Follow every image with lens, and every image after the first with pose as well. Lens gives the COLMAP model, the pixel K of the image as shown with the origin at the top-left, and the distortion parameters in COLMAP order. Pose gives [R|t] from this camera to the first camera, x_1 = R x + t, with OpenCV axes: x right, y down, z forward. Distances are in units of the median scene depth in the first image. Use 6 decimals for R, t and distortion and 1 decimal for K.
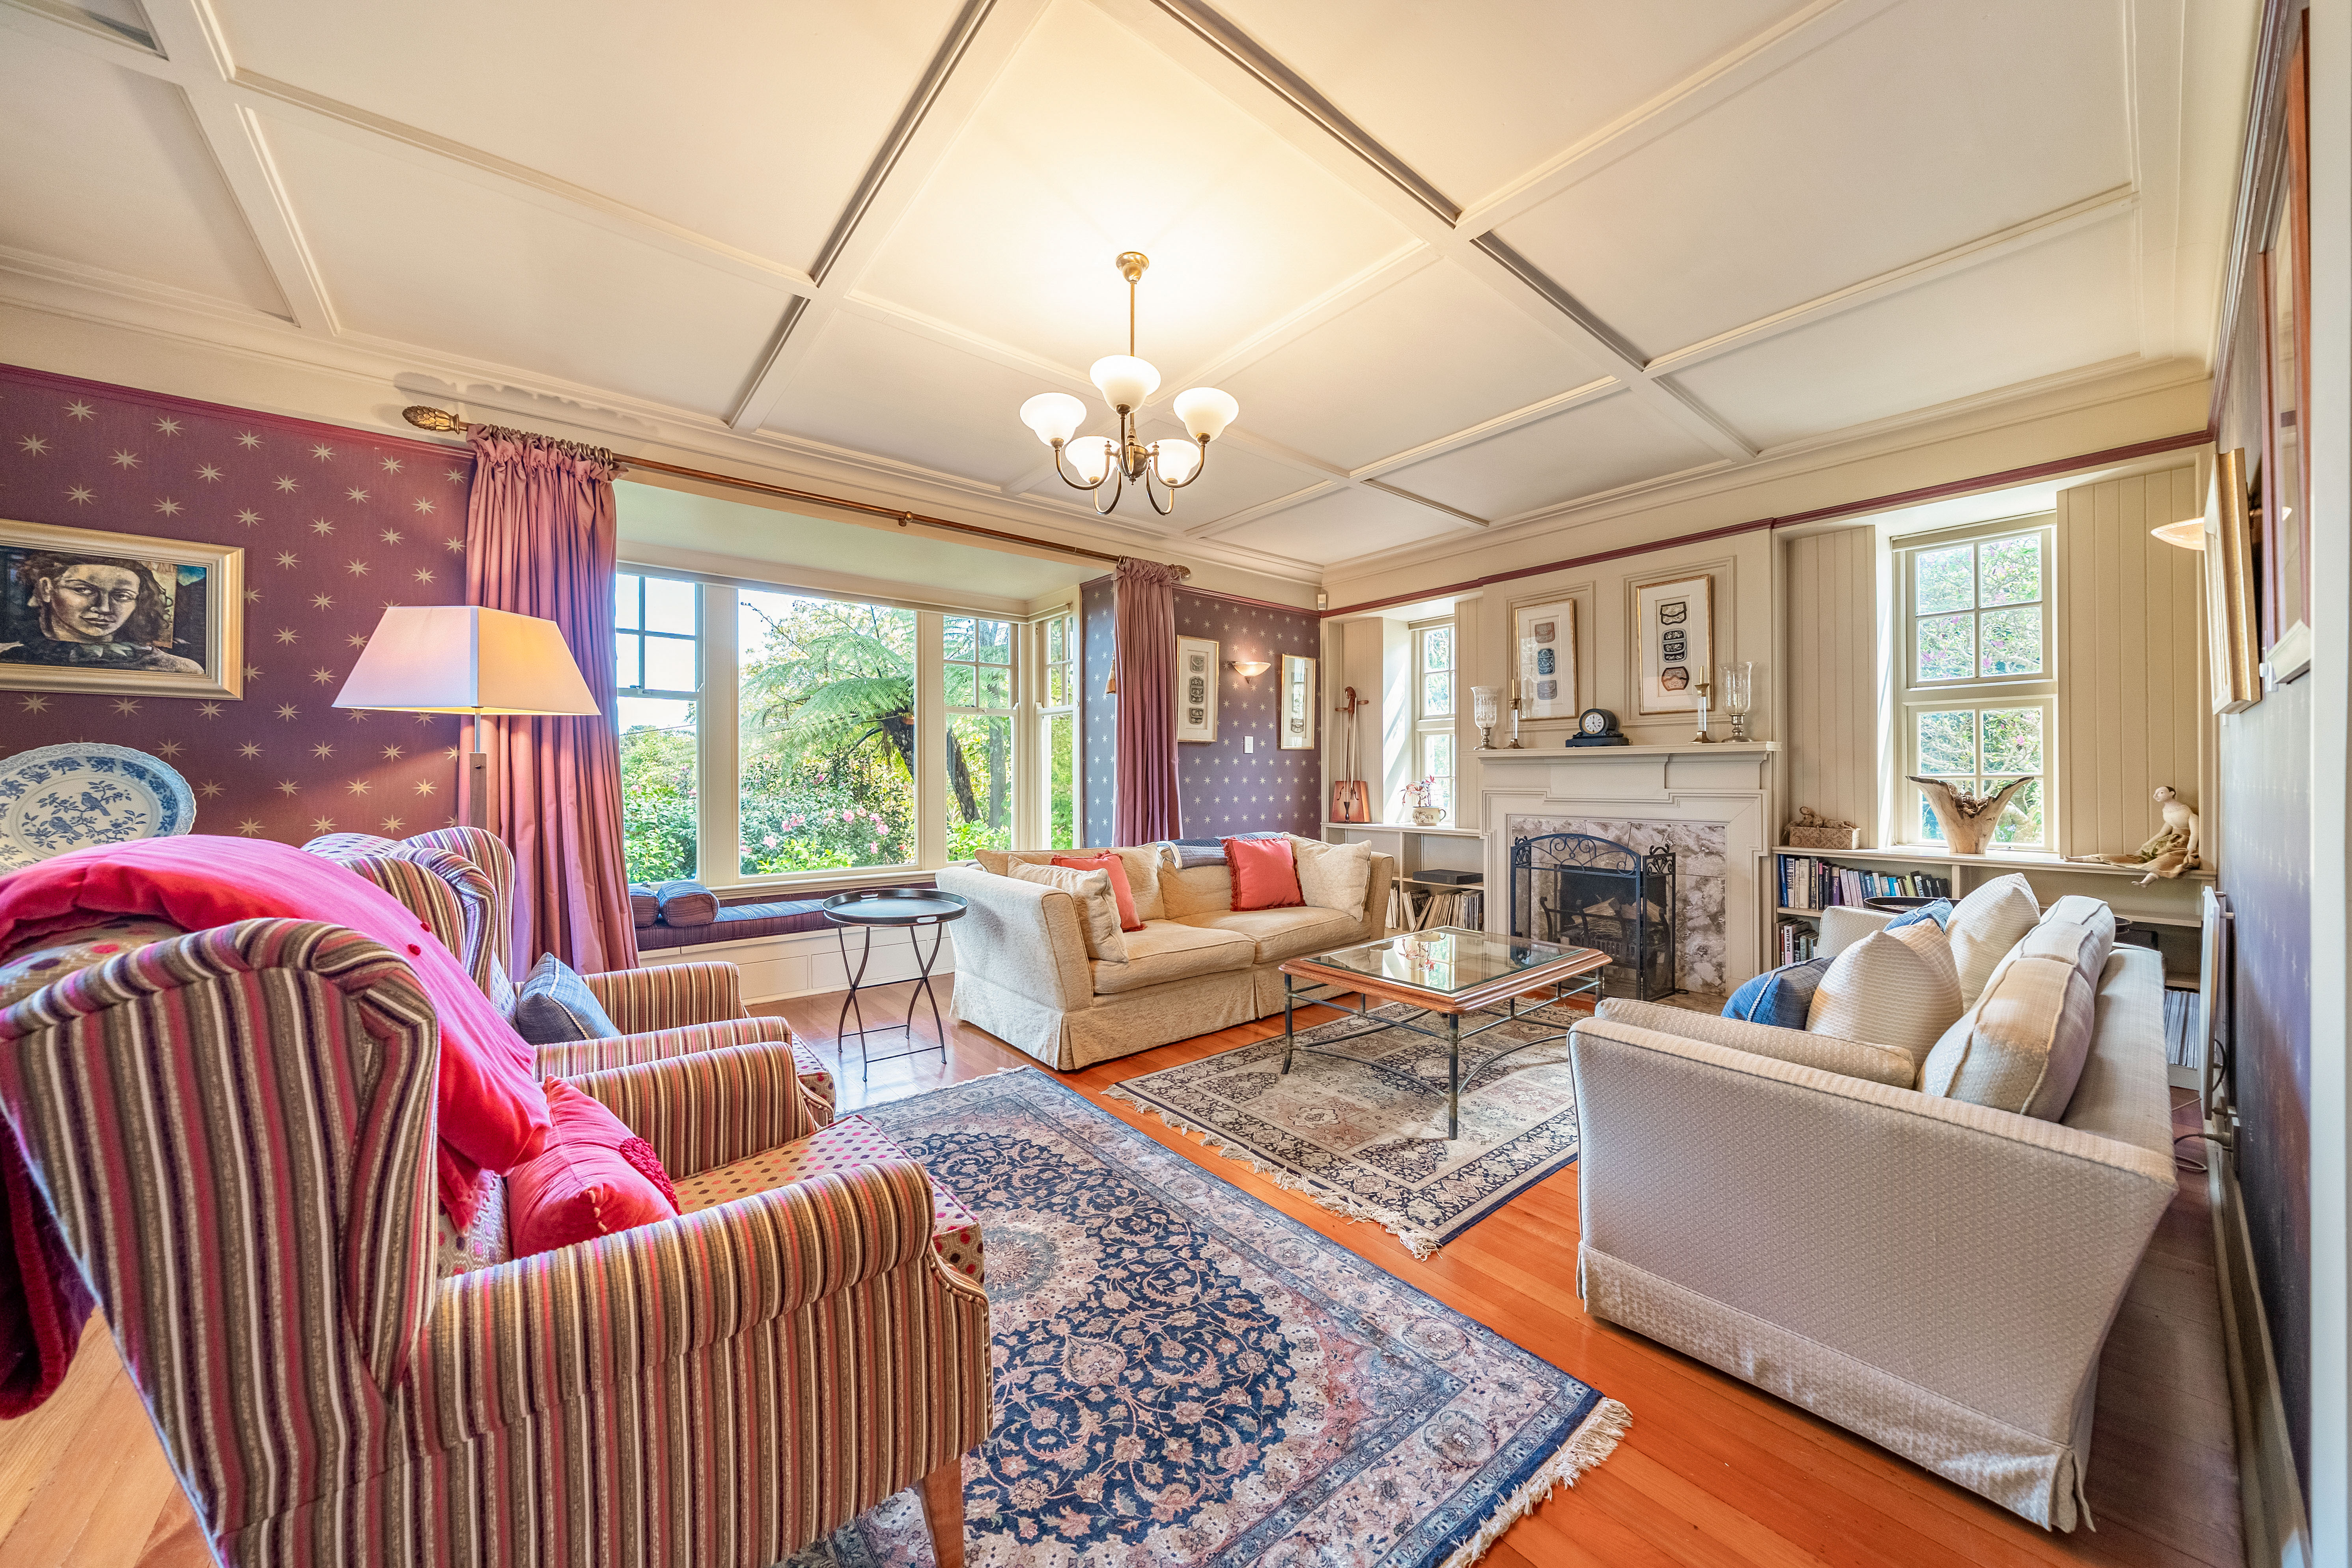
lens RADIAL K [[826.1, 0, 1180.8], [0, 826.1, 776.3], [0, 0, 1]] dist [-0.002257, -0.000460]
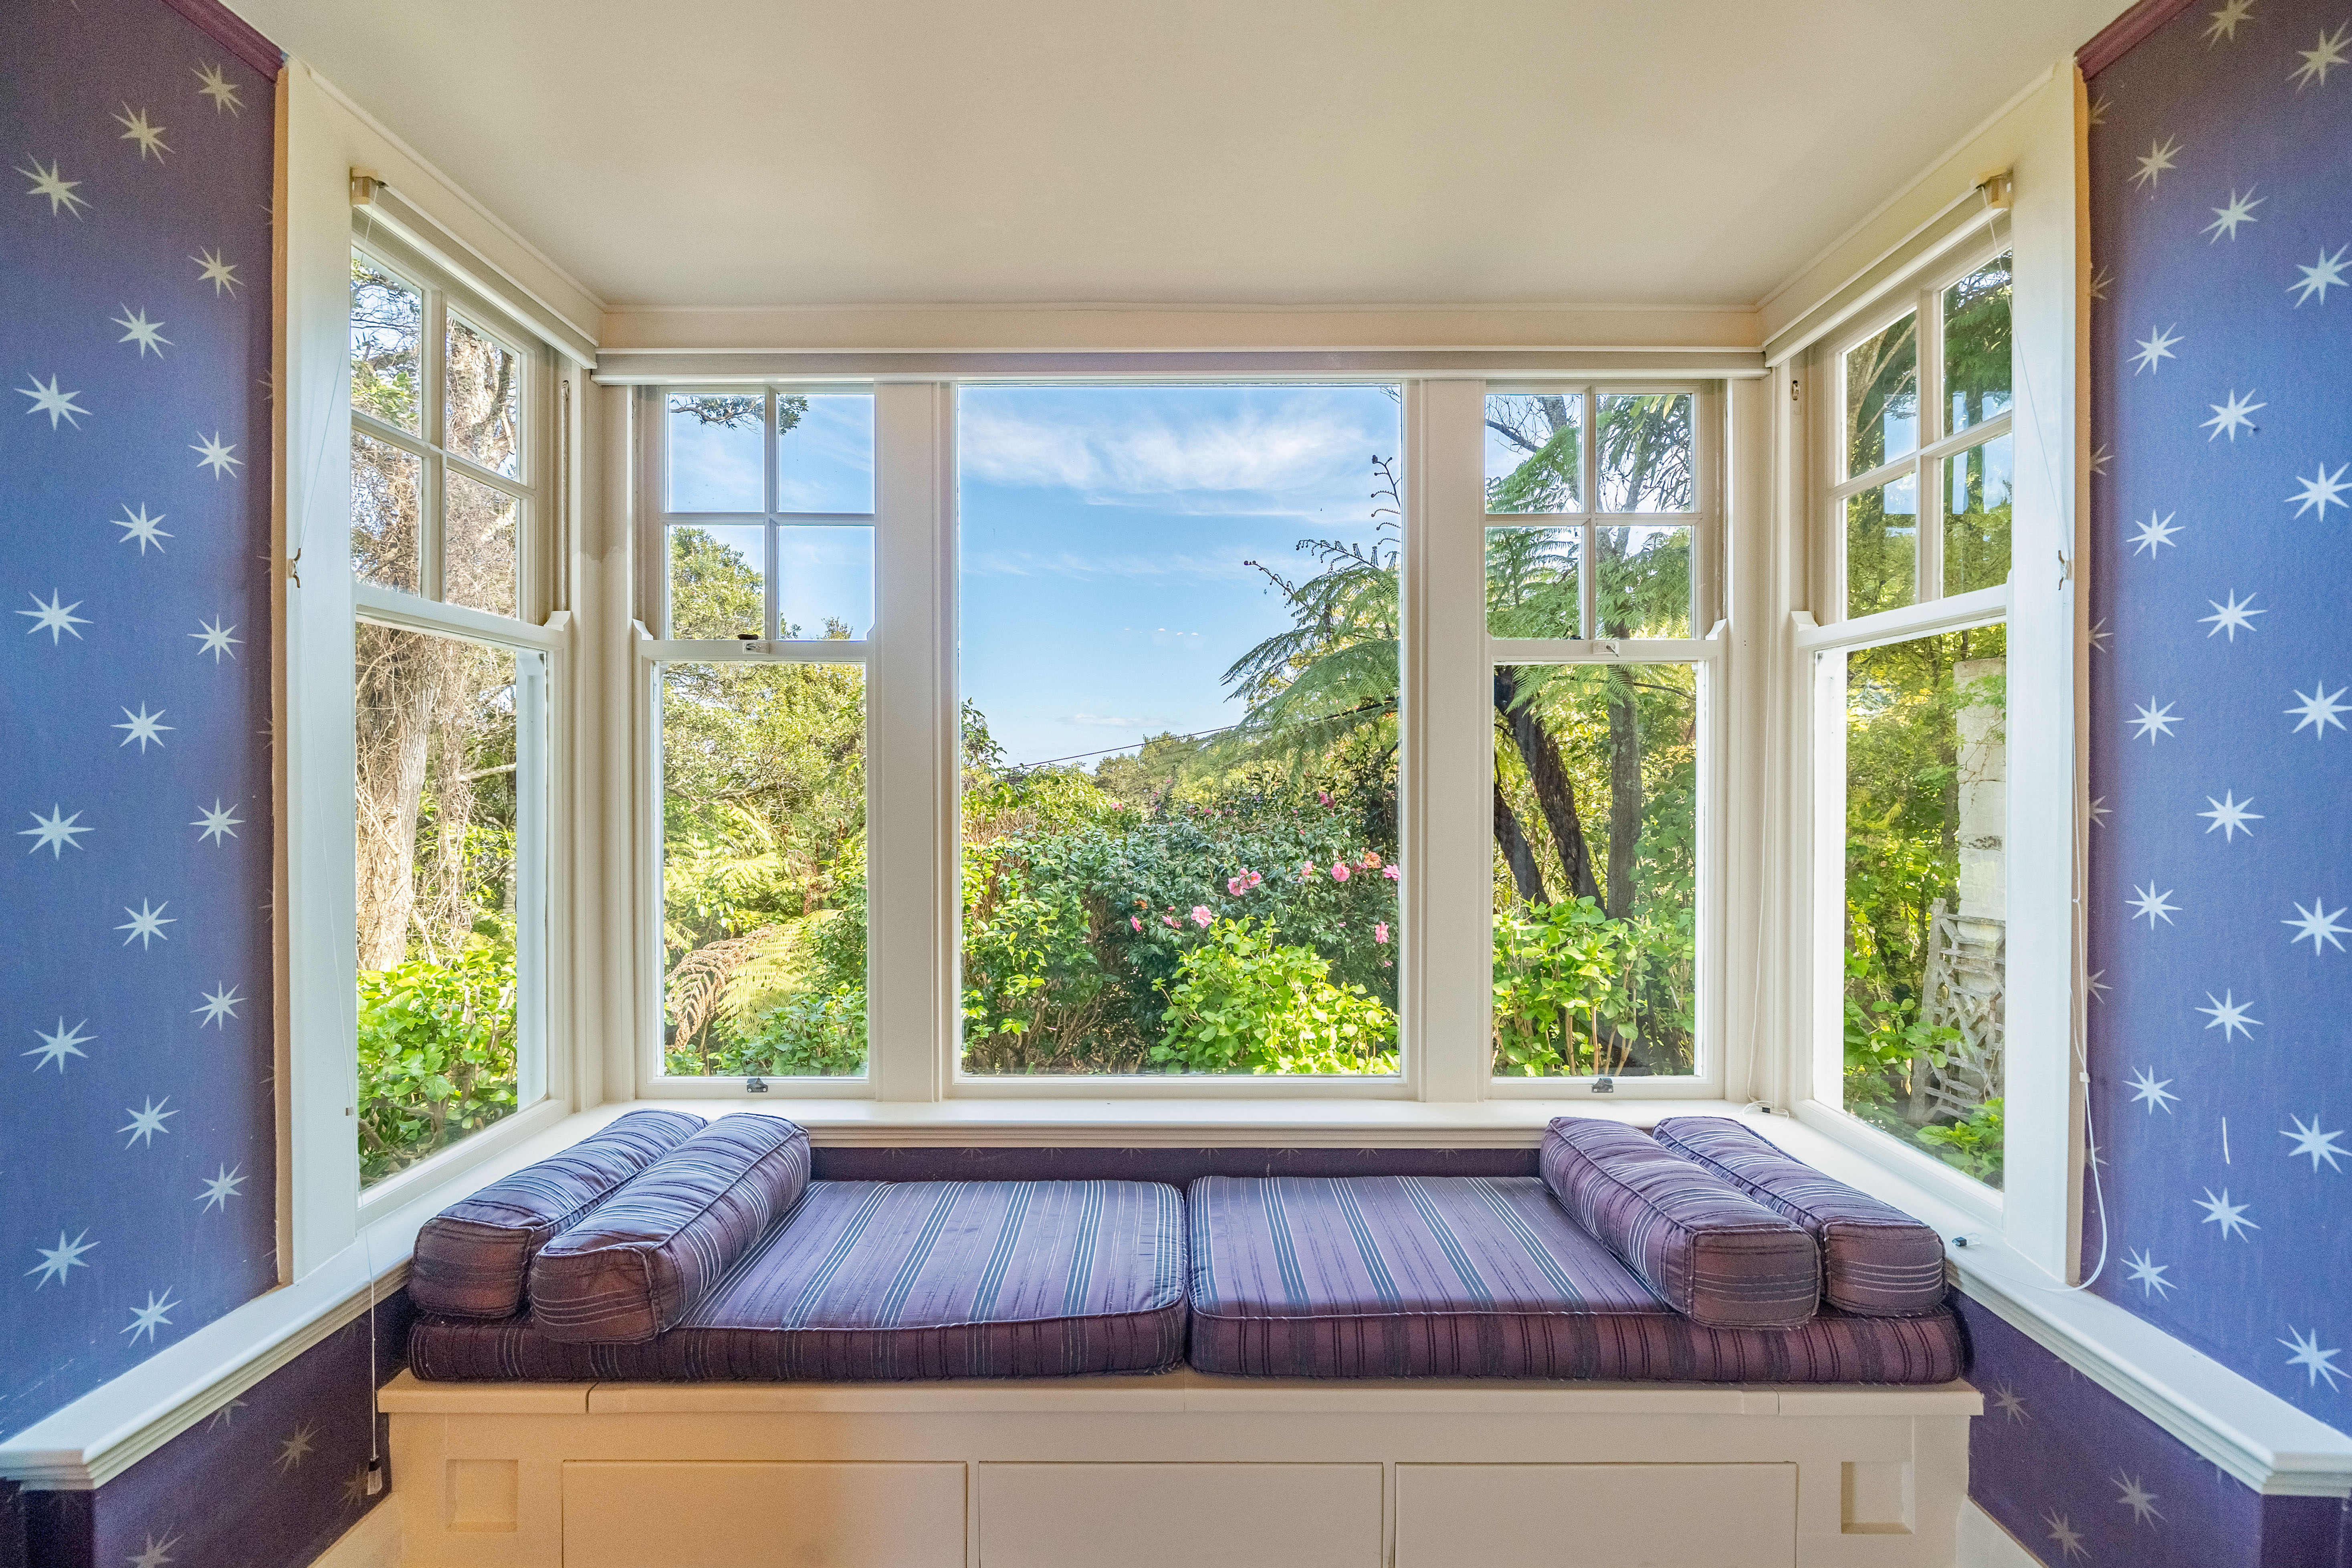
lens RADIAL K [[826.0, 0, 1174.6], [0, 826.0, 773.8], [0, 0, 1]] dist [-0.002257, -0.000460]
pose [[0.762360, 0.011666, -0.647048, -0.270027], [-0.011500, 0.999924, 0.004479, -0.045244], [0.647051, 0.004026, 0.762436, 1.087914]]
